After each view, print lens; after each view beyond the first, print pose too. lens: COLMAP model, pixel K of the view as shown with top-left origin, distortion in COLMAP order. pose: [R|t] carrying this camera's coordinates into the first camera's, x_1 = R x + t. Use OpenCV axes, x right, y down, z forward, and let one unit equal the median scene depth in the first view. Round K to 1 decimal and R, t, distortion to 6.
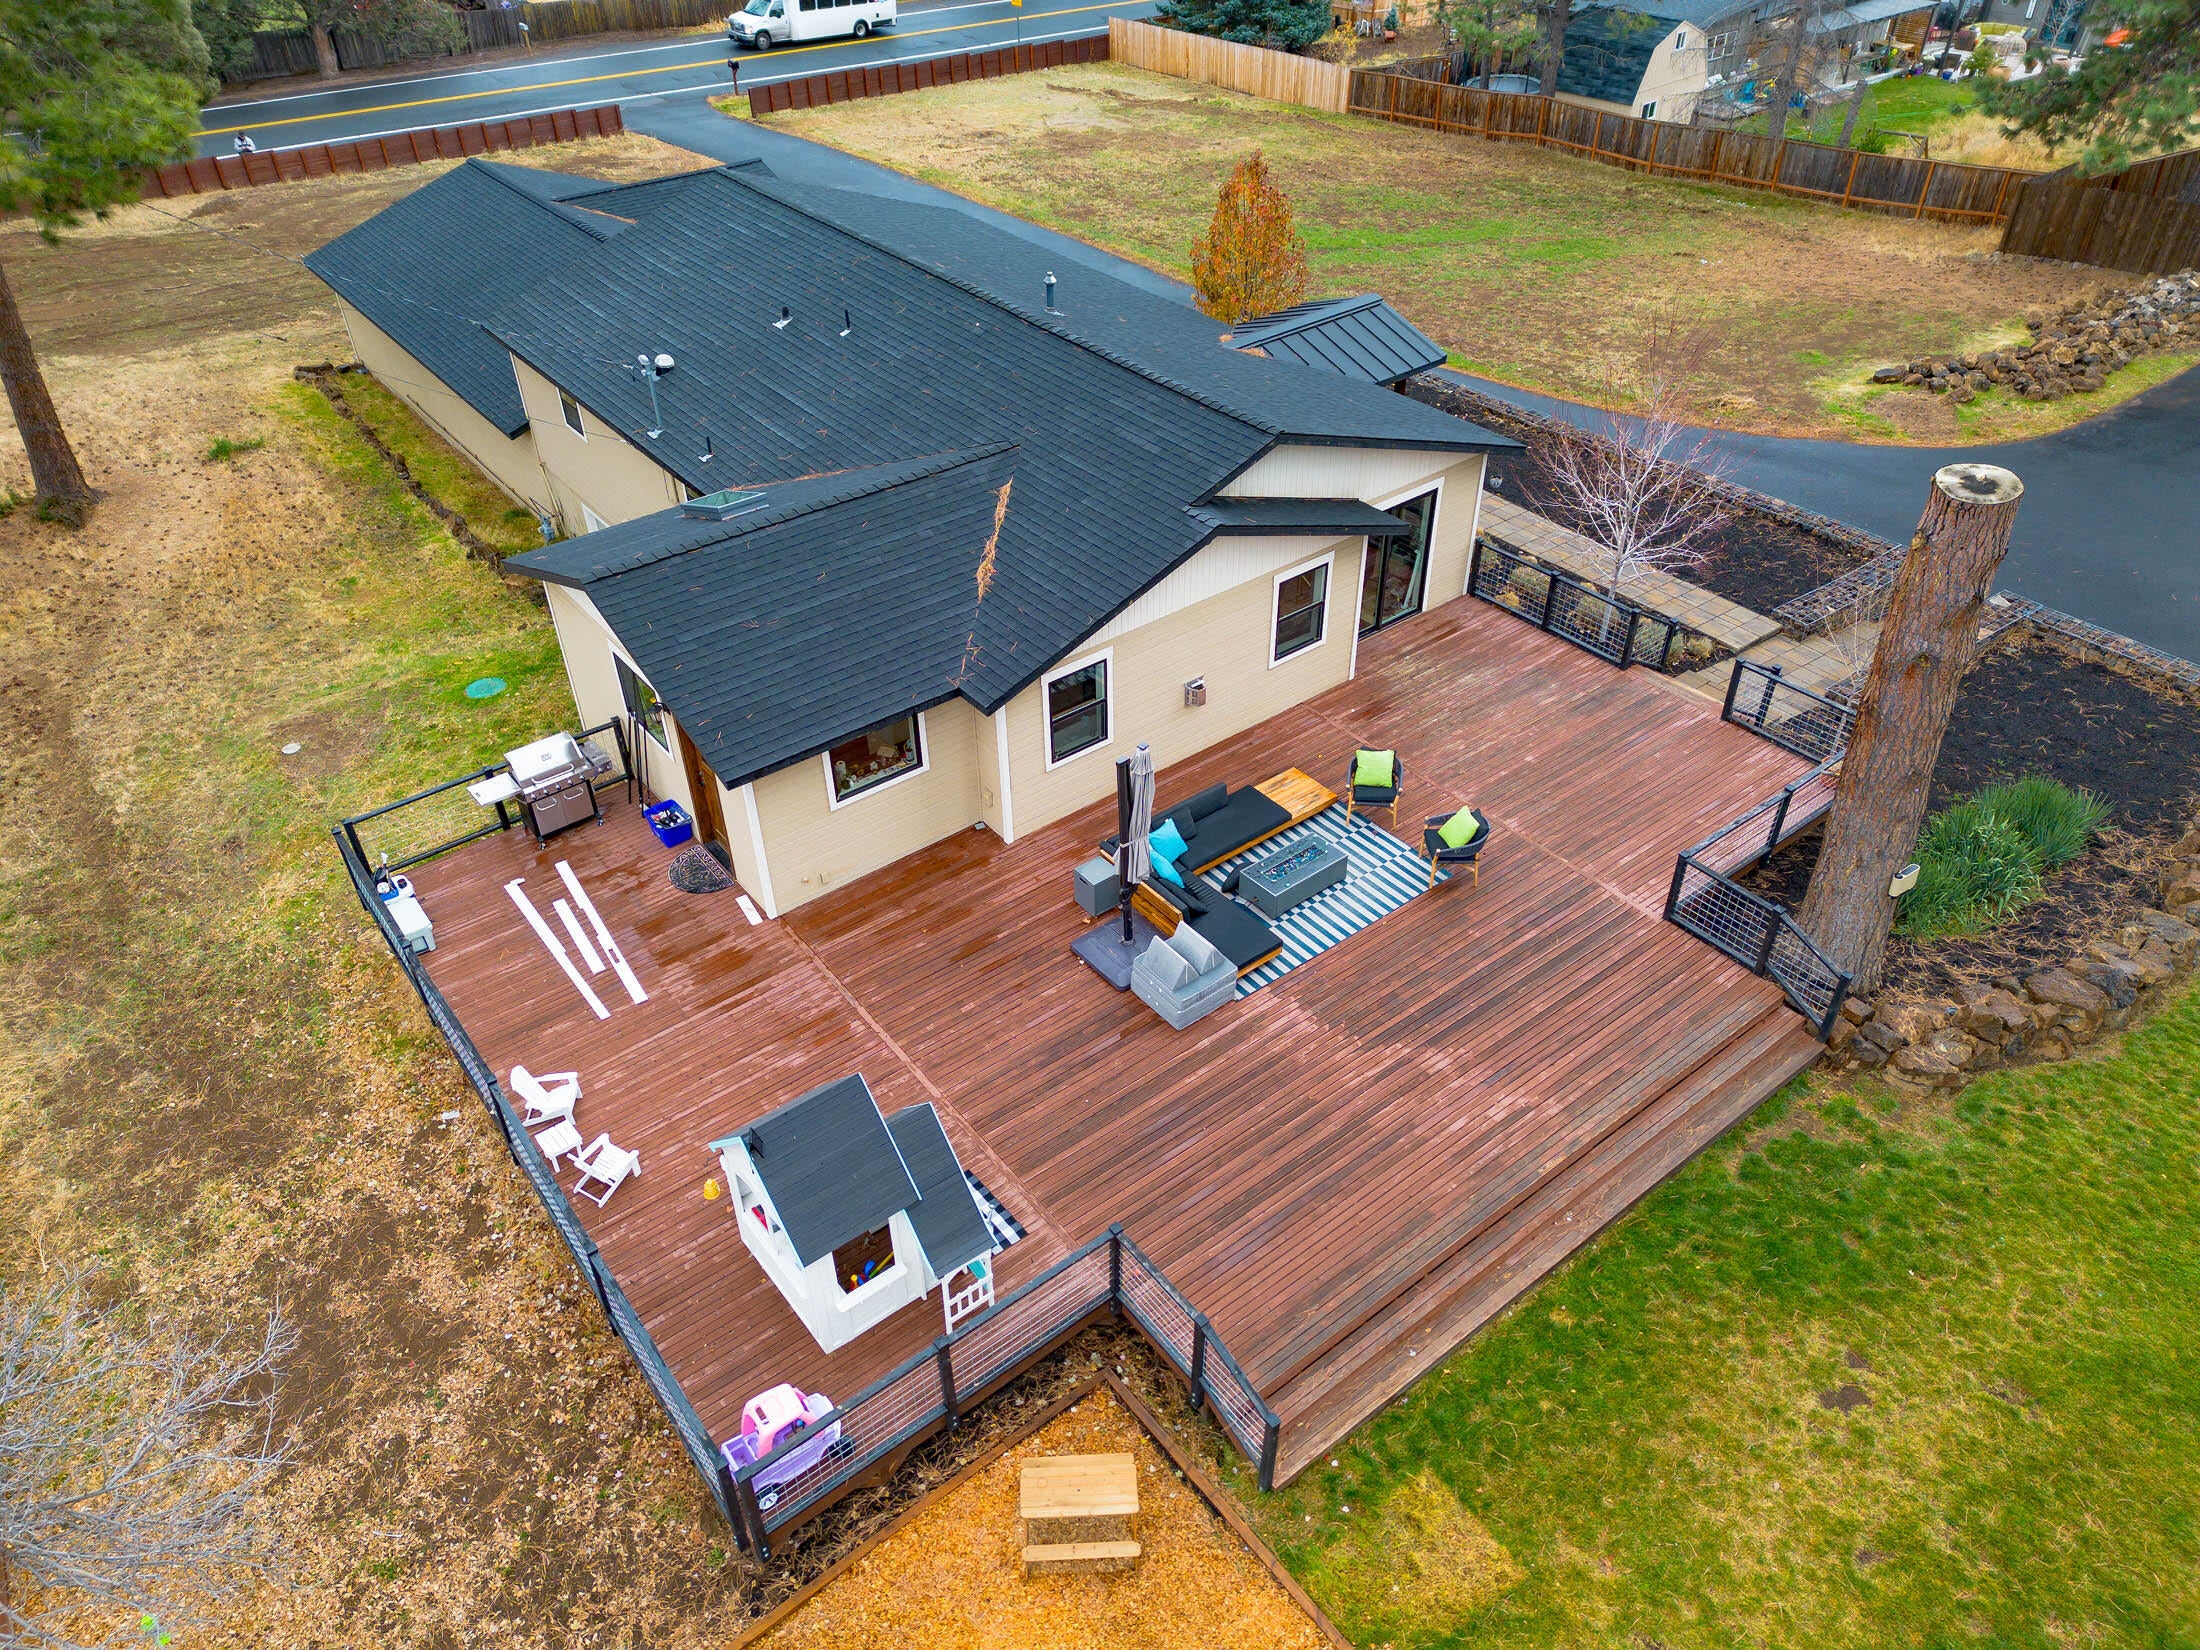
lens RADIAL K [[1539.3, 0, 1099.2], [0, 1539.3, 817.0], [0, 0, 1]] dist [0.080004, -0.077267]
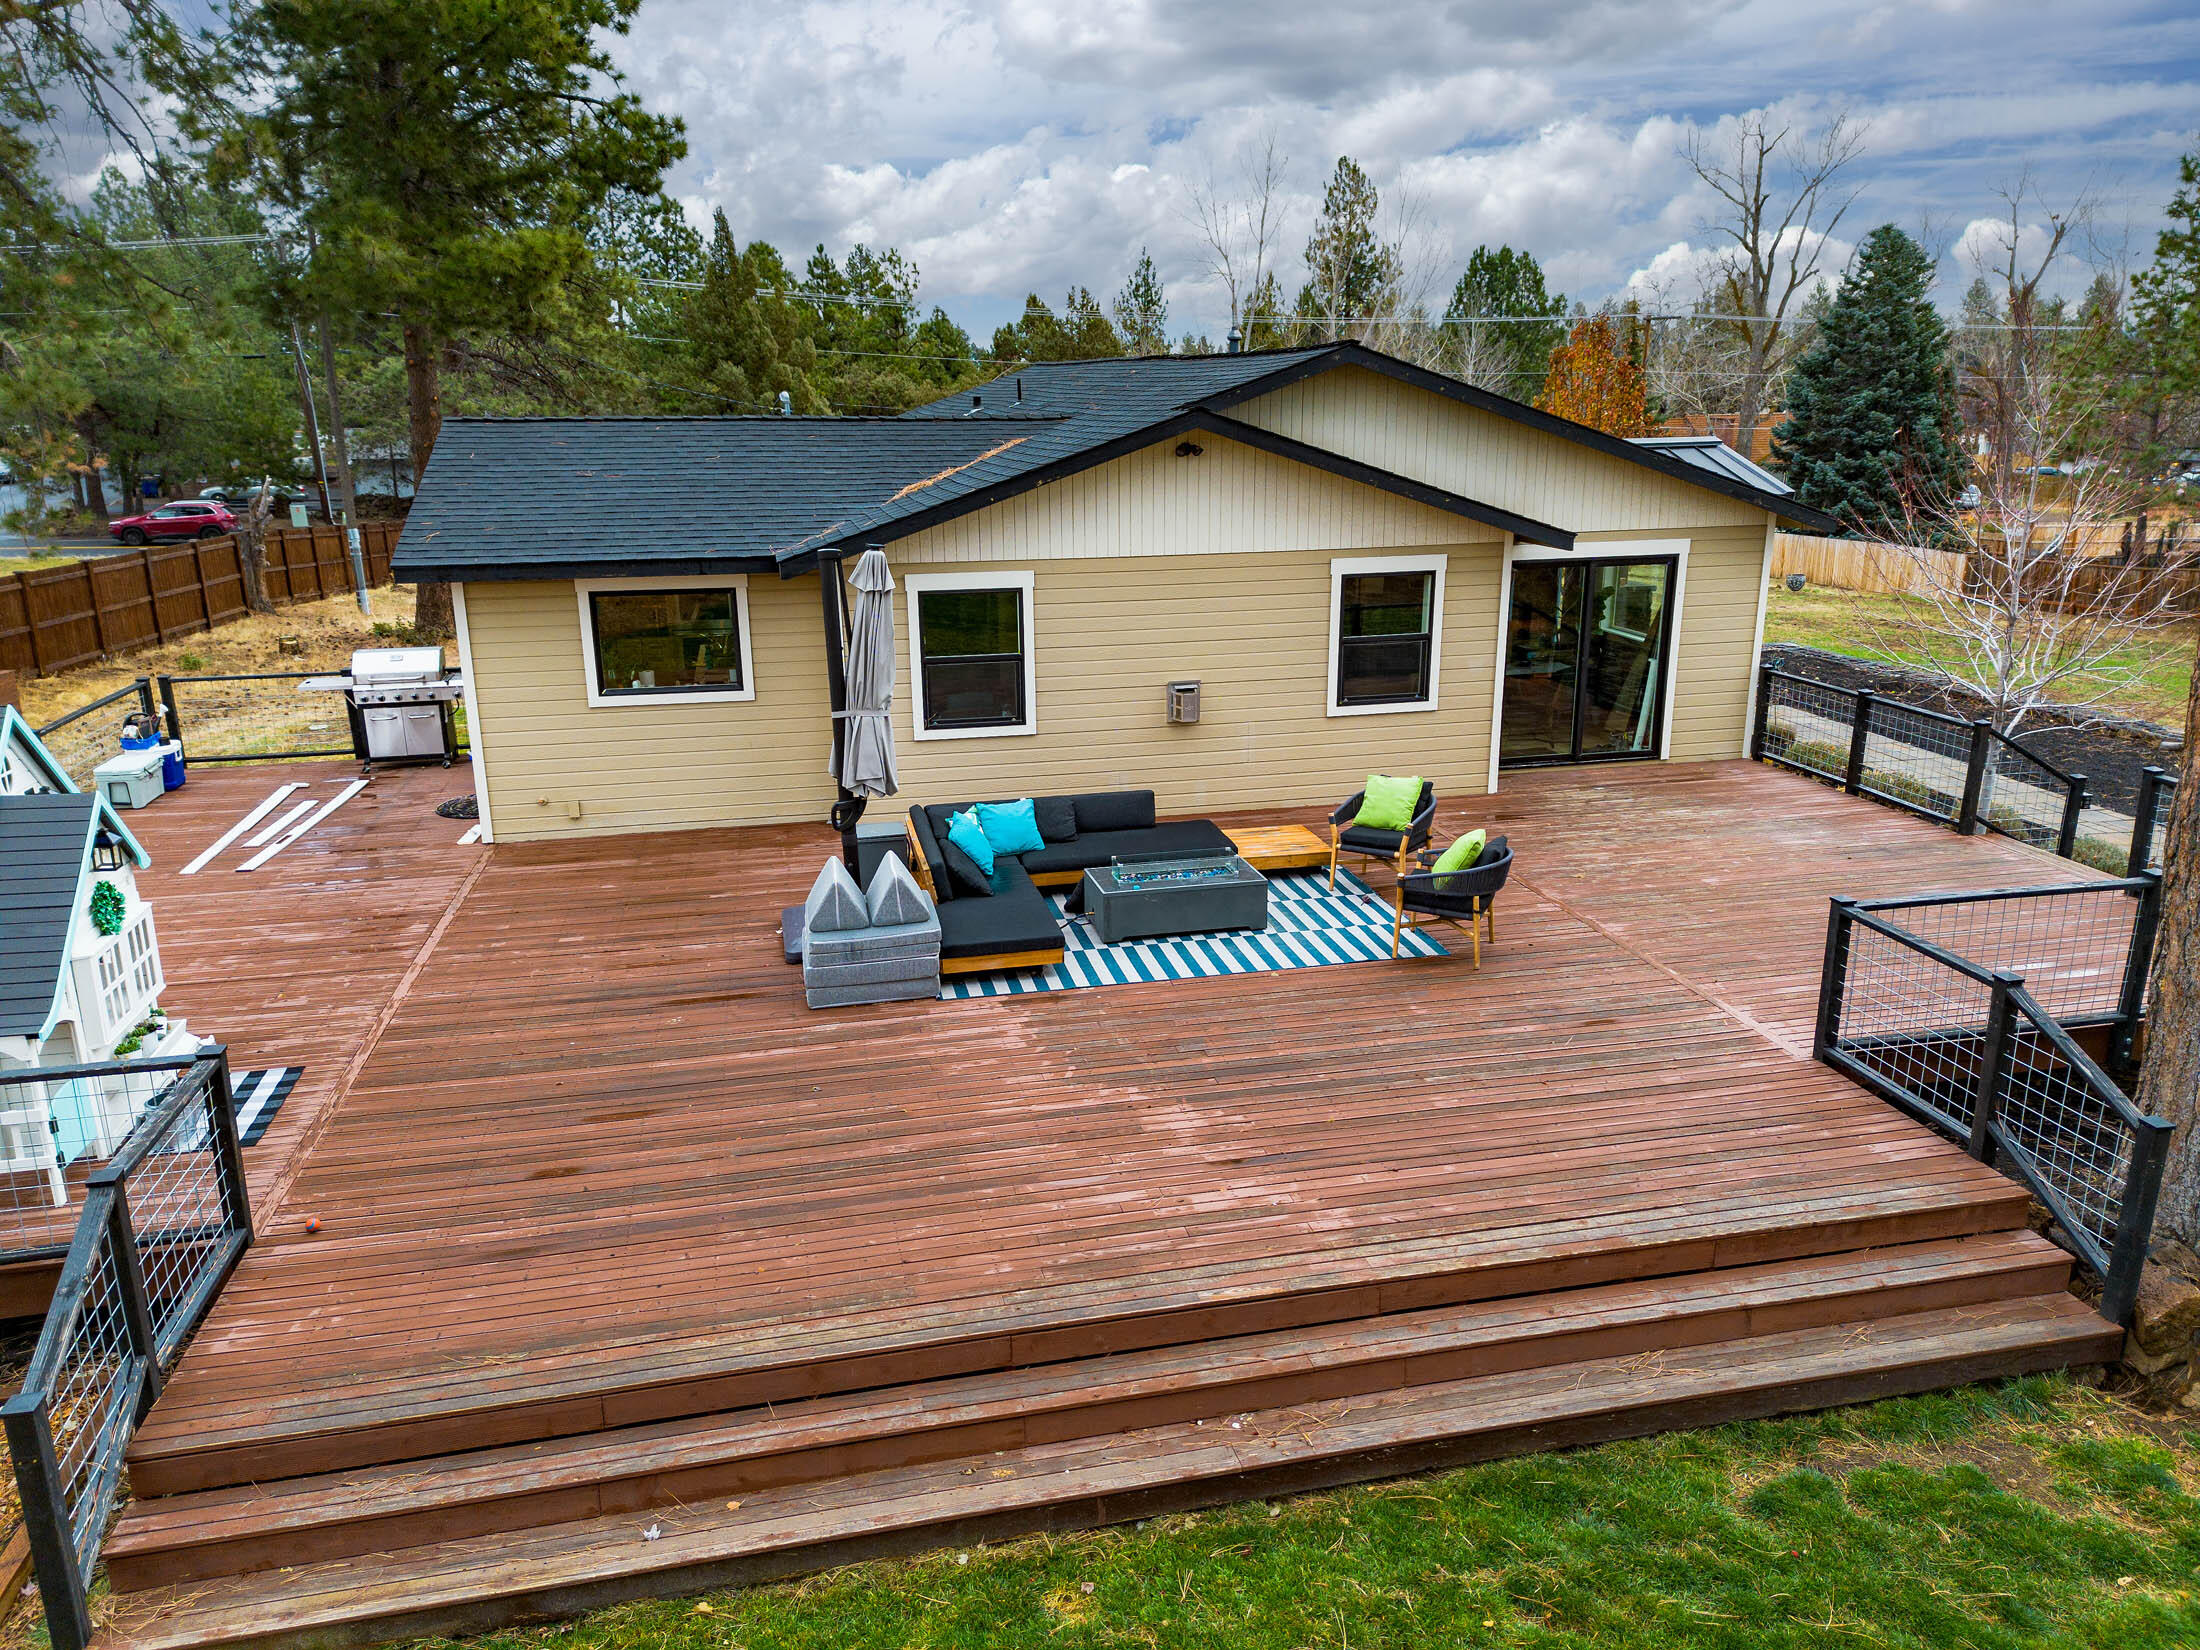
lens RADIAL K [[1546.9, 0, 1111.1], [0, 1546.9, 826.5], [0, 0, 1]] dist [0.050727, -0.001404]
pose [[0.903821, 0.121523, -0.410293, 0.344992], [-0.263108, 0.913983, -0.308883, 0.203010], [0.337464, 0.387126, 0.858051, 0.457137]]
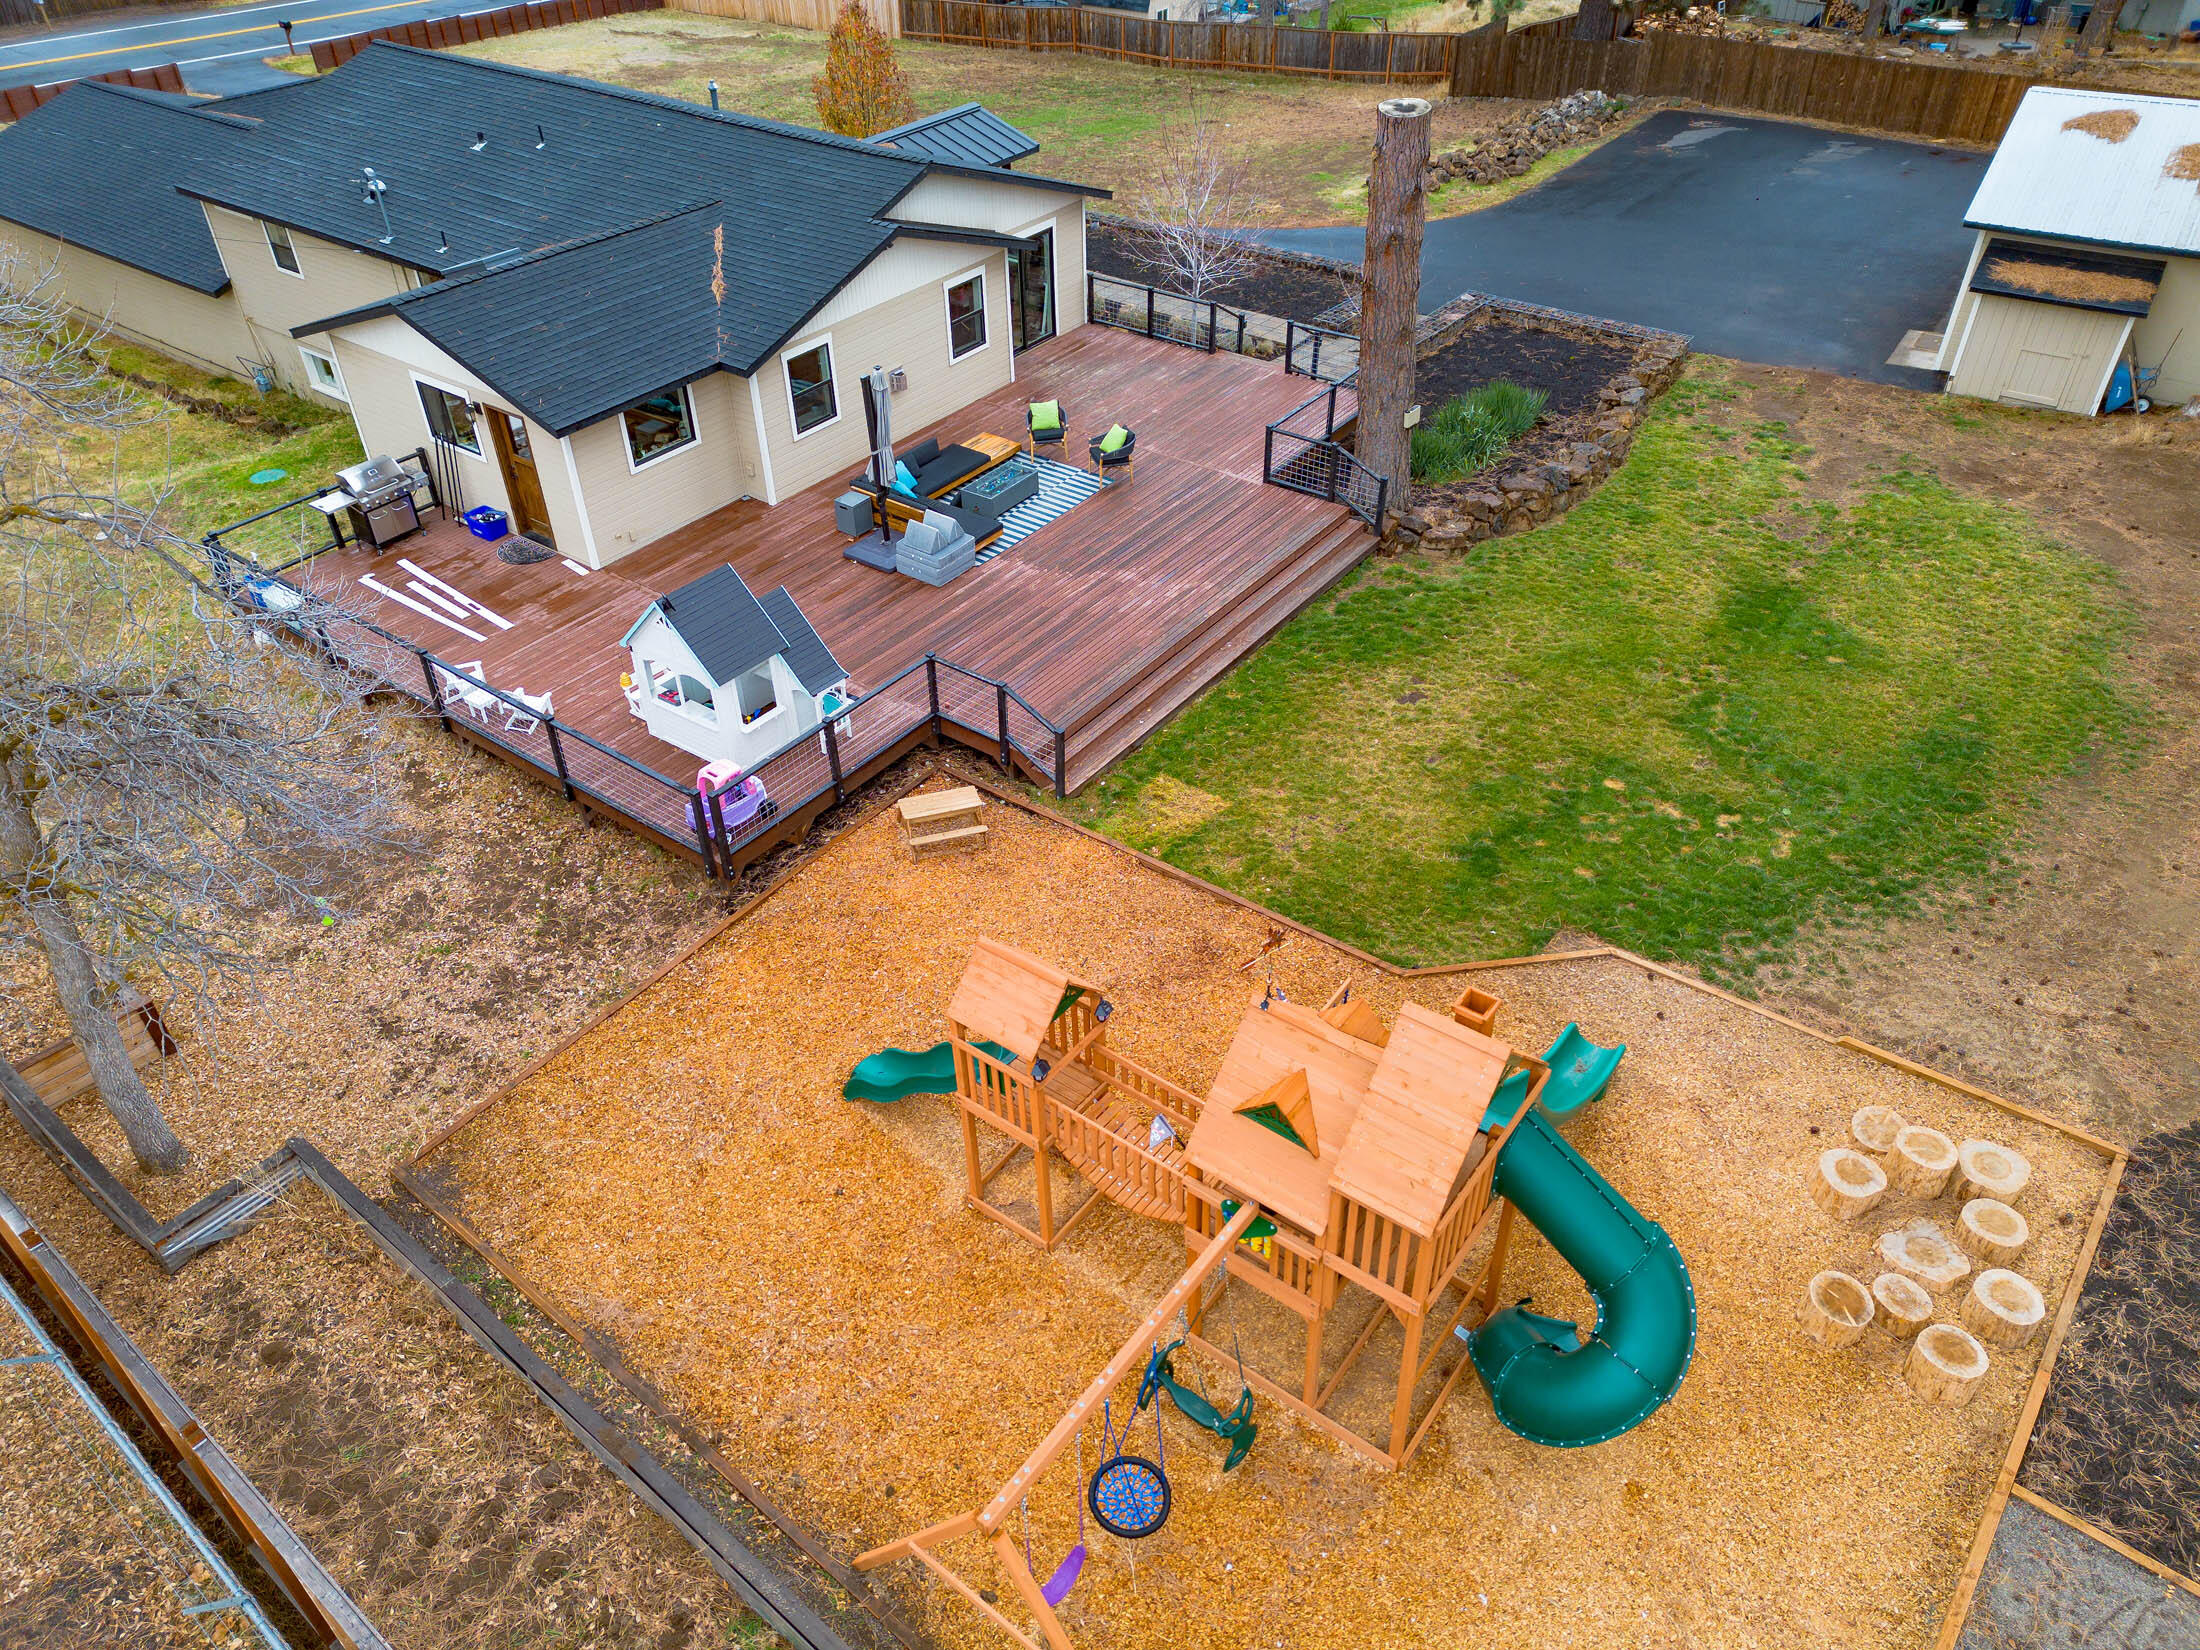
lens RADIAL K [[1539.3, 0, 1099.2], [0, 1539.3, 817.0], [0, 0, 1]] dist [0.080004, -0.077267]
pose [[0.961846, -0.166090, 0.217409, -0.125029], [0.165789, 0.985963, 0.019756, 0.298453], [-0.217639, 0.017042, 0.975881, -0.303036]]
